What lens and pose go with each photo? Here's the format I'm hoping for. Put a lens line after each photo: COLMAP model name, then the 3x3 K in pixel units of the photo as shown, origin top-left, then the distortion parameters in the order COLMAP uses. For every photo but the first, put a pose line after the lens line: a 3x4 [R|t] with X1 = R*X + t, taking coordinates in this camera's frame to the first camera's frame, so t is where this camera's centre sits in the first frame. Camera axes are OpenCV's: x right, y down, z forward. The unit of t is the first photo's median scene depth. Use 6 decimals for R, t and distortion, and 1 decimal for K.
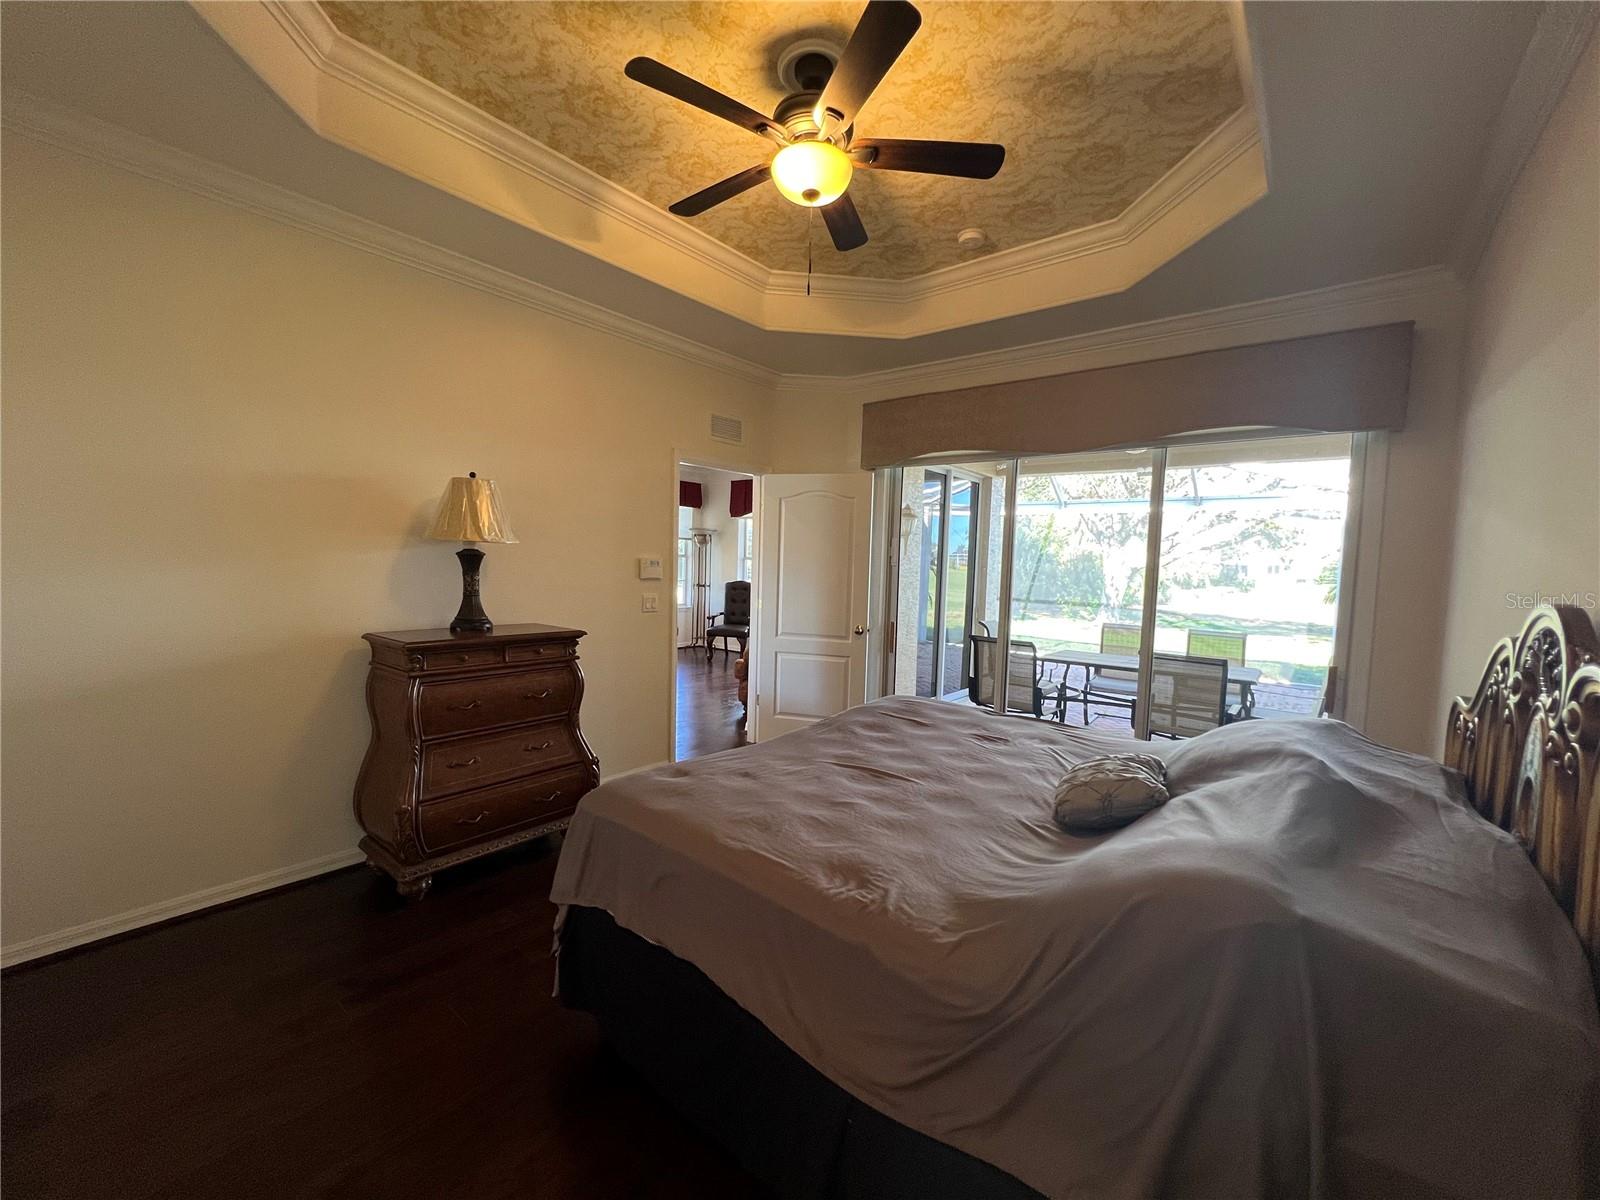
lens RADIAL K [[642.3, 0, 800.5], [0, 642.3, 605.1], [0, 0, 1]] dist [0.018342, 0.000044]
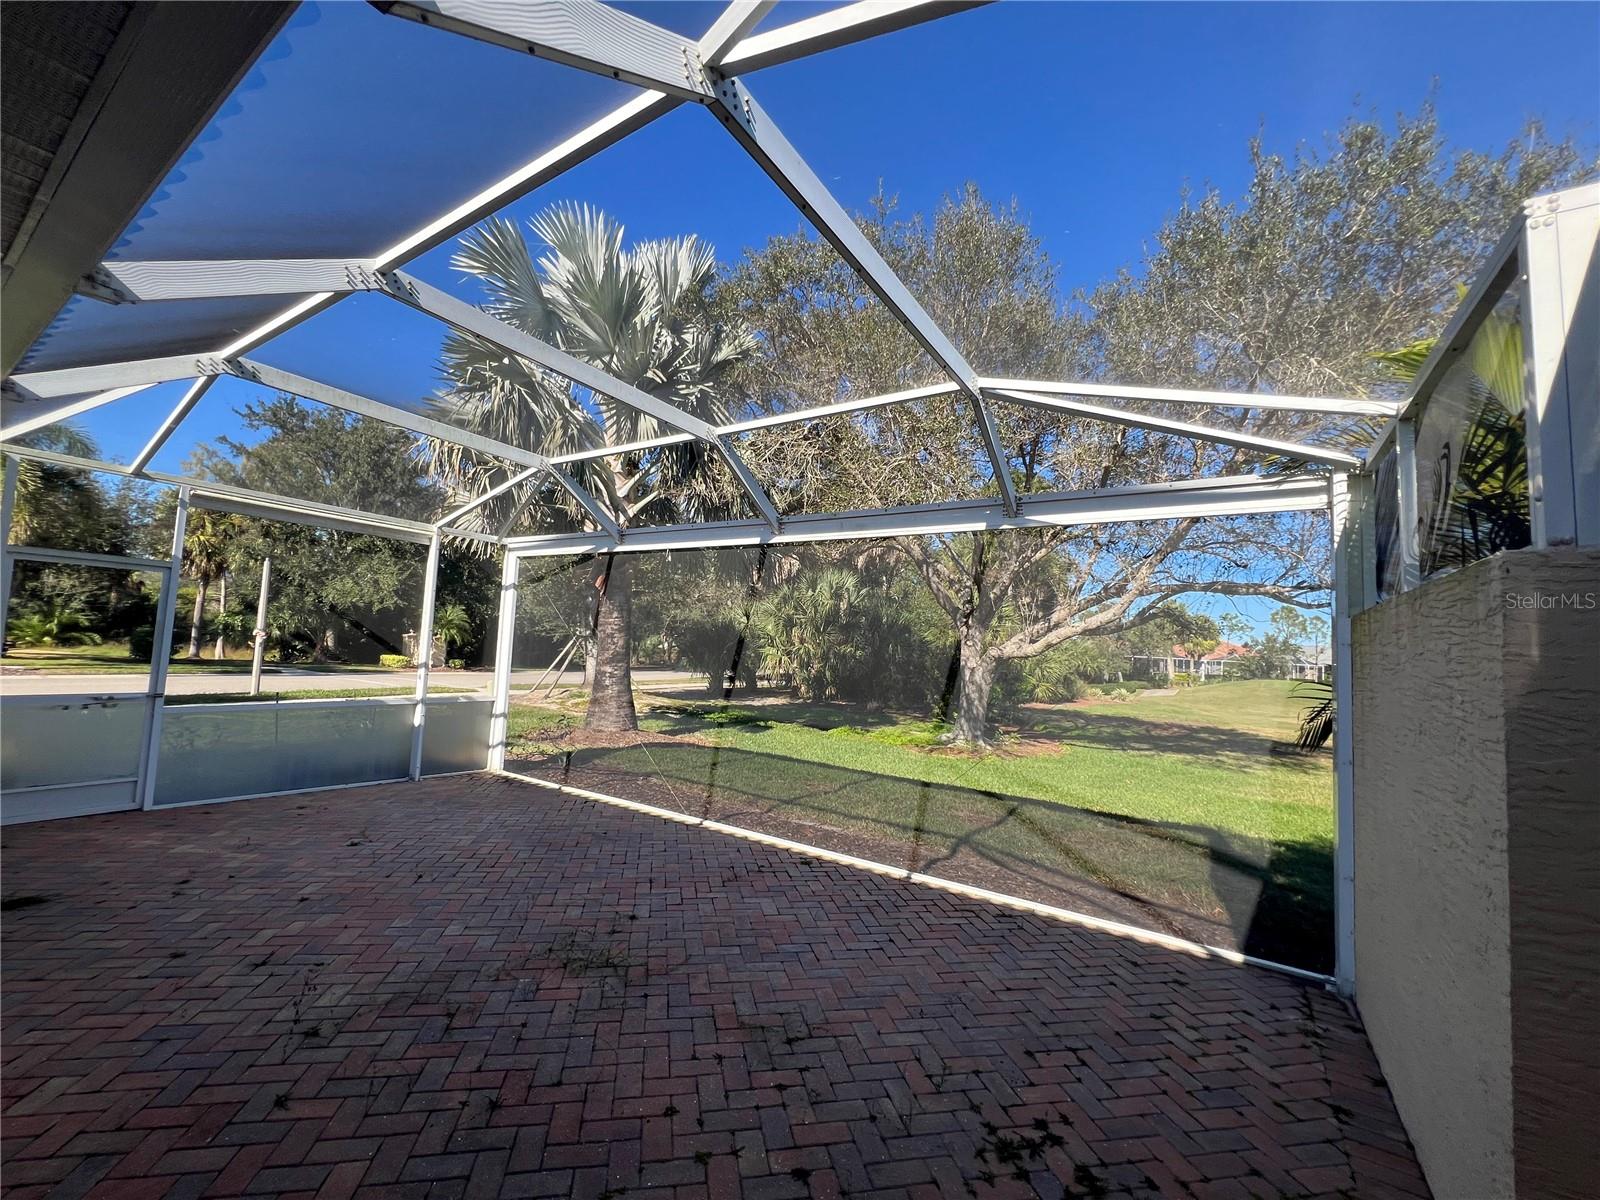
lens RADIAL K [[641.5, 0, 801.2], [0, 641.5, 603.5], [0, 0, 1]] dist [-0.001675, 0.000125]
pose [[0.995575, 0.019225, 0.091983, 0.213588], [-0.005928, 0.989749, -0.142693, -0.013935], [-0.093783, 0.141517, 0.985484, 0.290580]]
